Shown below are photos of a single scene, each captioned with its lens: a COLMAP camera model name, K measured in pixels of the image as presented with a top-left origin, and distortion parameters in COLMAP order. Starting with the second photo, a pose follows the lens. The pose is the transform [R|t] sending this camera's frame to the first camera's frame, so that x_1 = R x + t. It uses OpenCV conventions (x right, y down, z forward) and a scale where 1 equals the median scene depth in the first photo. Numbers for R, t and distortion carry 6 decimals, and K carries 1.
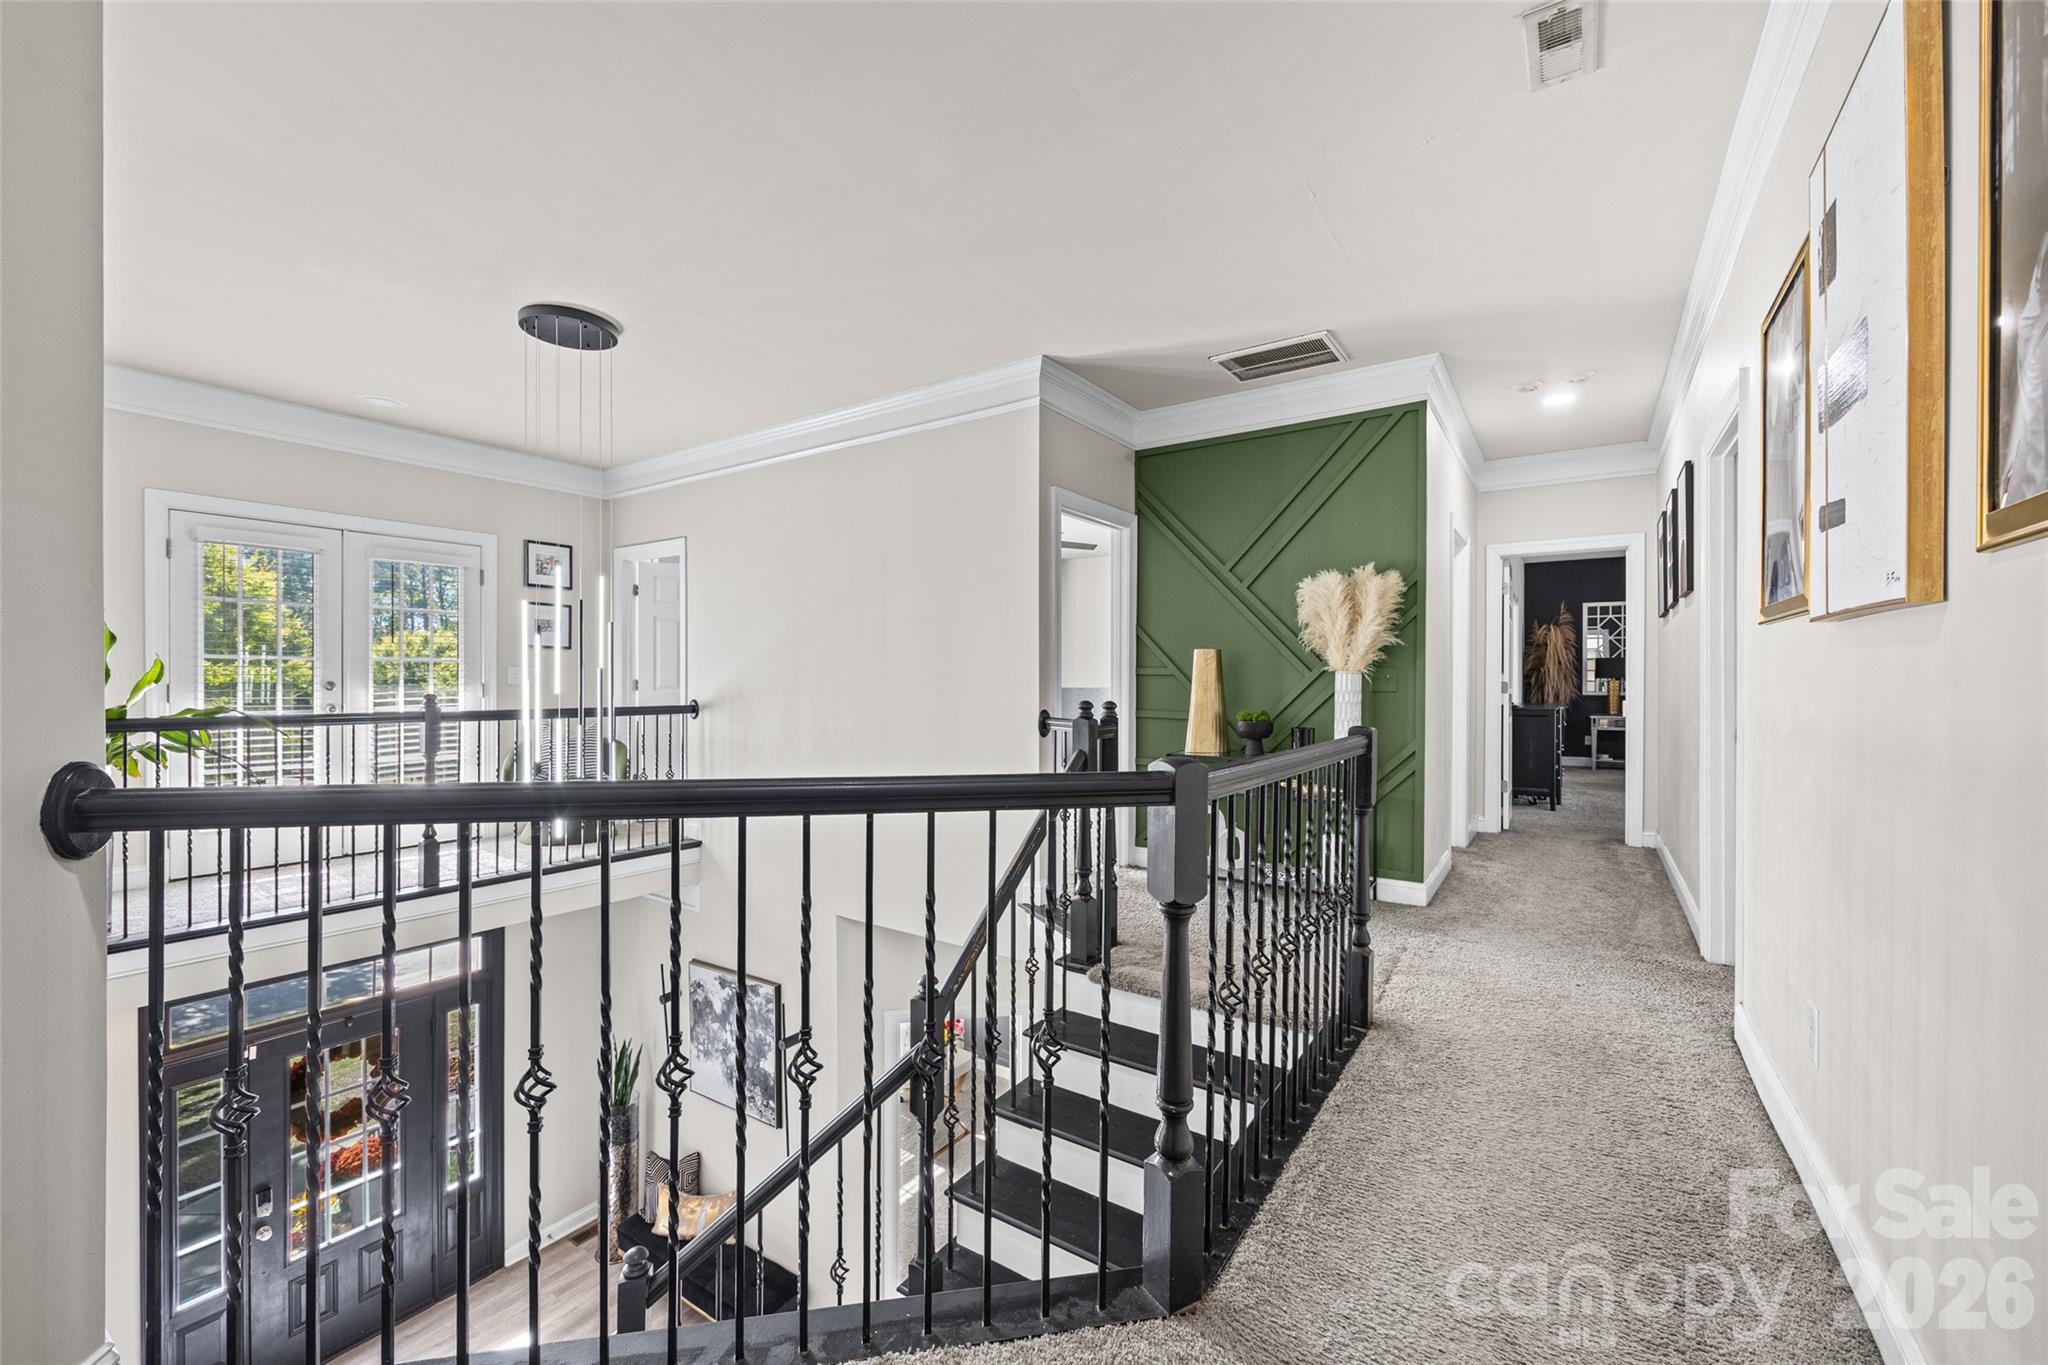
lens RADIAL K [[830.5, 0, 1026.2], [0, 830.5, 683.4], [0, 0, 1]] dist [-0.001164, -0.000353]
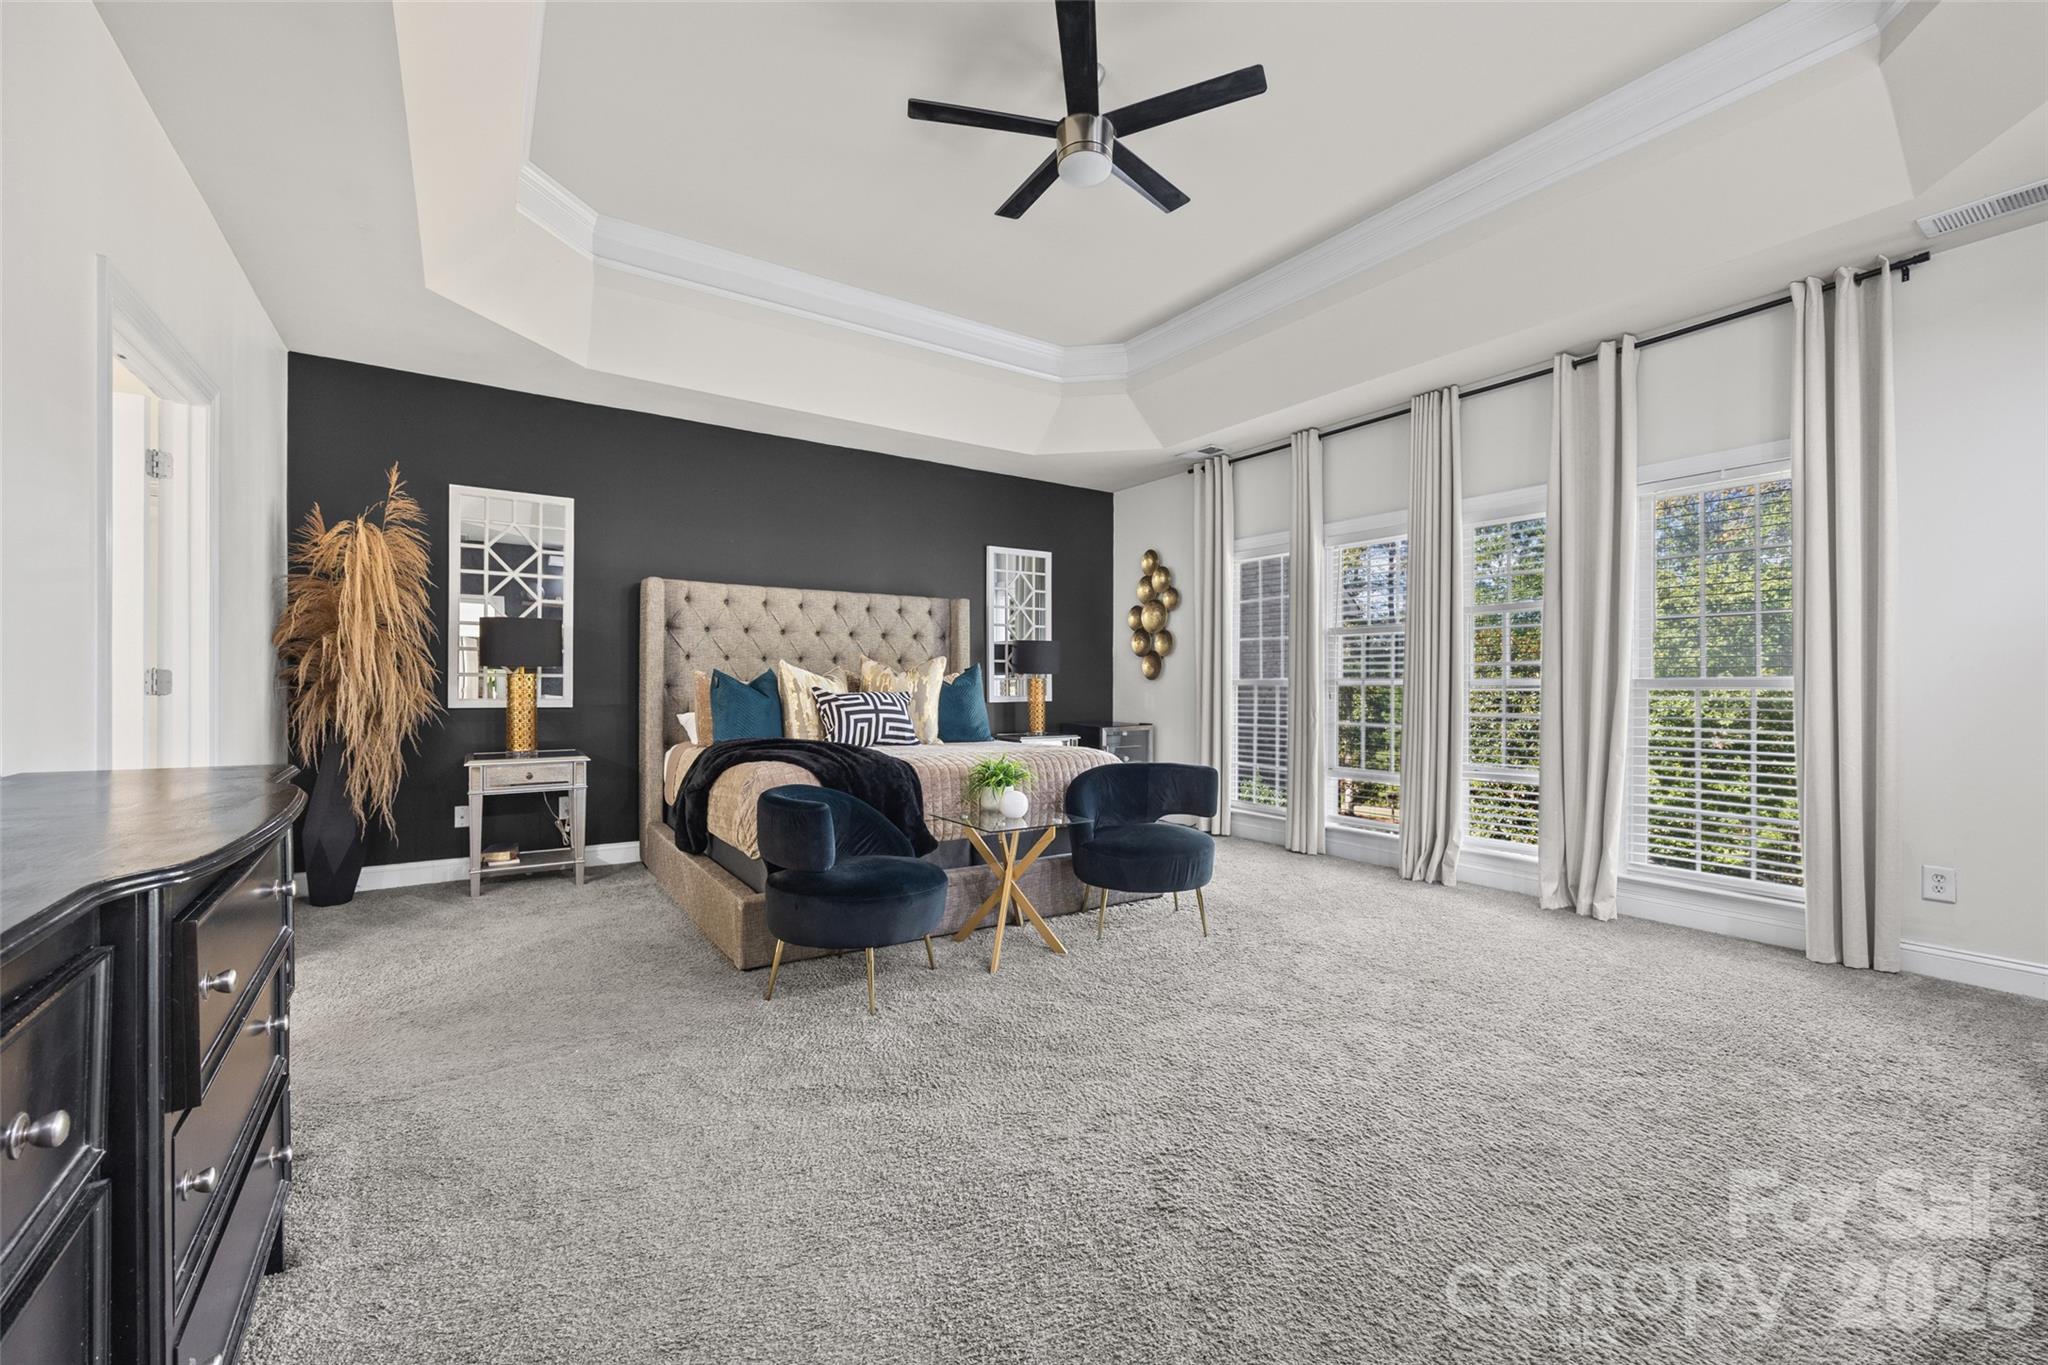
lens RADIAL K [[830.5, 0, 1027.1], [0, 830.5, 684.7], [0, 0, 1]] dist [-0.001164, -0.000353]
pose [[0.371594, -0.000131, 0.928395, 0.403136], [-0.000543, 1.000000, 0.000358, 0.001767], [-0.928395, -0.000637, 0.371594, 0.592162]]
